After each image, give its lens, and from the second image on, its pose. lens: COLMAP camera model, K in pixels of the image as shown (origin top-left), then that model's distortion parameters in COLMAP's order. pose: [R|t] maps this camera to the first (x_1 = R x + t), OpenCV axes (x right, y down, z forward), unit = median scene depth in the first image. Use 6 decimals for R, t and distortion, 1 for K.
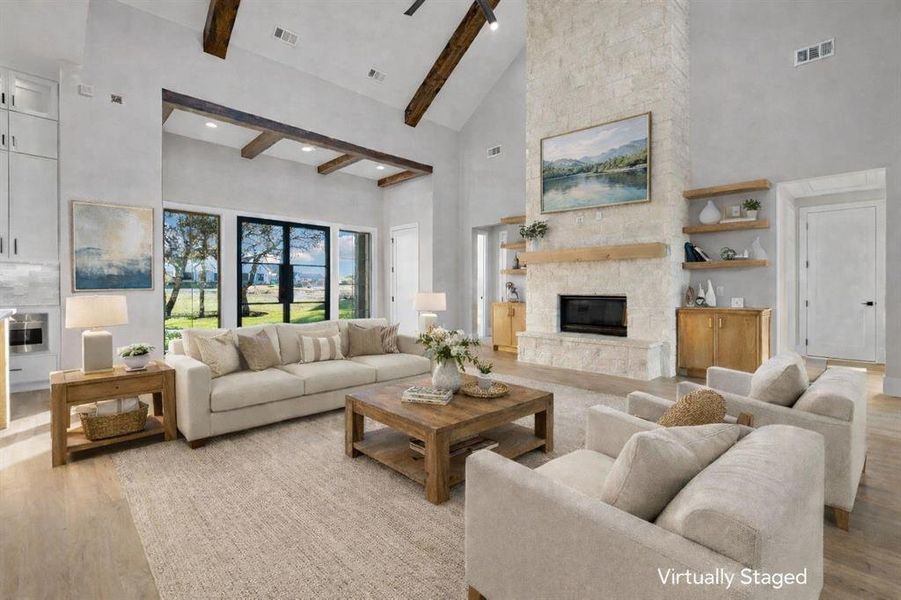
lens RADIAL K [[407.6, 0, 451.4], [0, 407.6, 288.9], [0, 0, 1]] dist [0.001786, 0.000353]
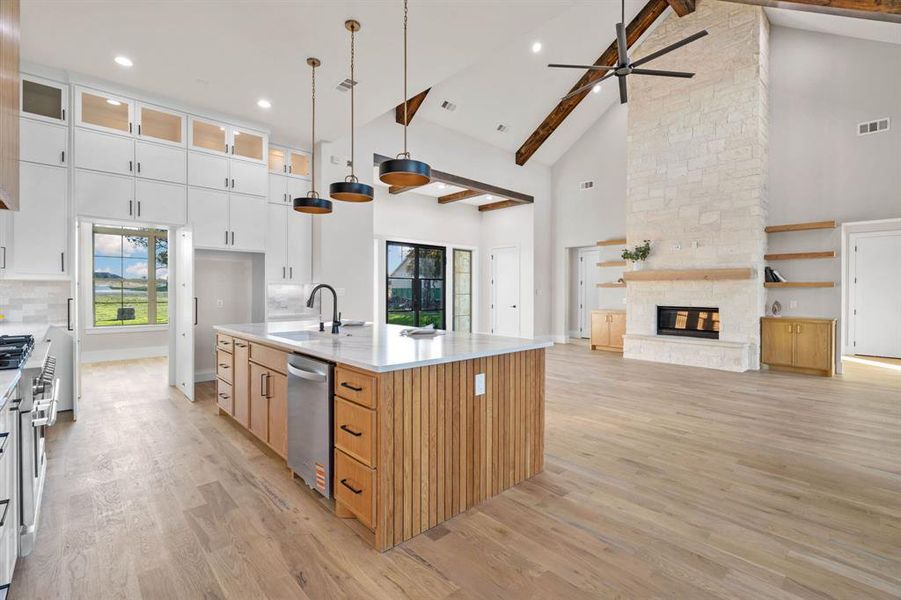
lens RADIAL K [[405.0, 0, 449.0], [0, 405.0, 295.4], [0, 0, 1]] dist [0.000348, 0.000284]
pose [[0.999725, 0.008715, -0.021763, -0.374177], [-0.008620, 0.999953, 0.004439, -0.019009], [0.021801, -0.004251, 0.999753, -0.286370]]
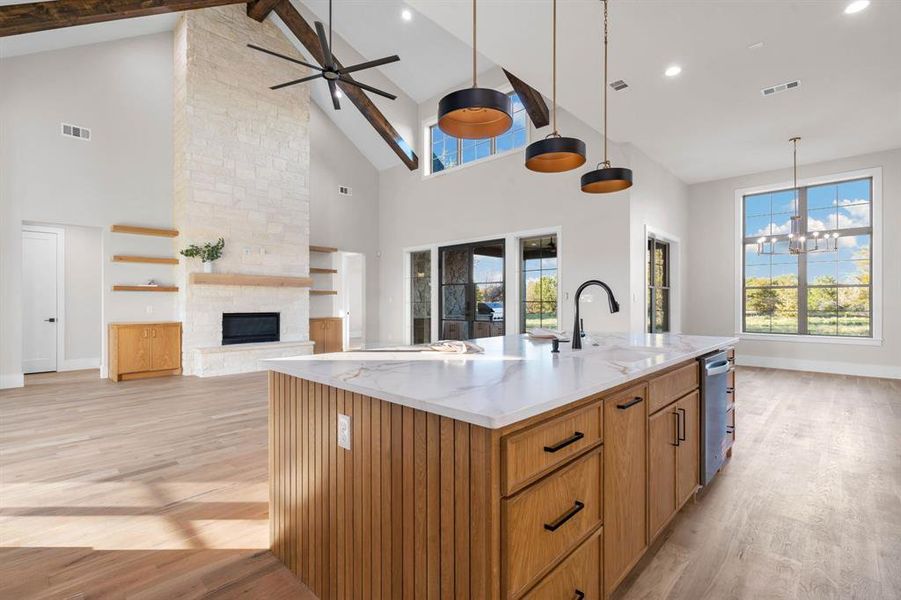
lens RADIAL K [[415.2, 0, 450.5], [0, 415.2, 300.0], [0, 0, 1]] dist [0.000326, 0.000192]
pose [[-0.033703, 0.008538, 0.999395, -0.967922], [0.005609, 0.999949, -0.008354, -0.009106], [-0.999416, 0.005324, -0.033749, 0.427299]]
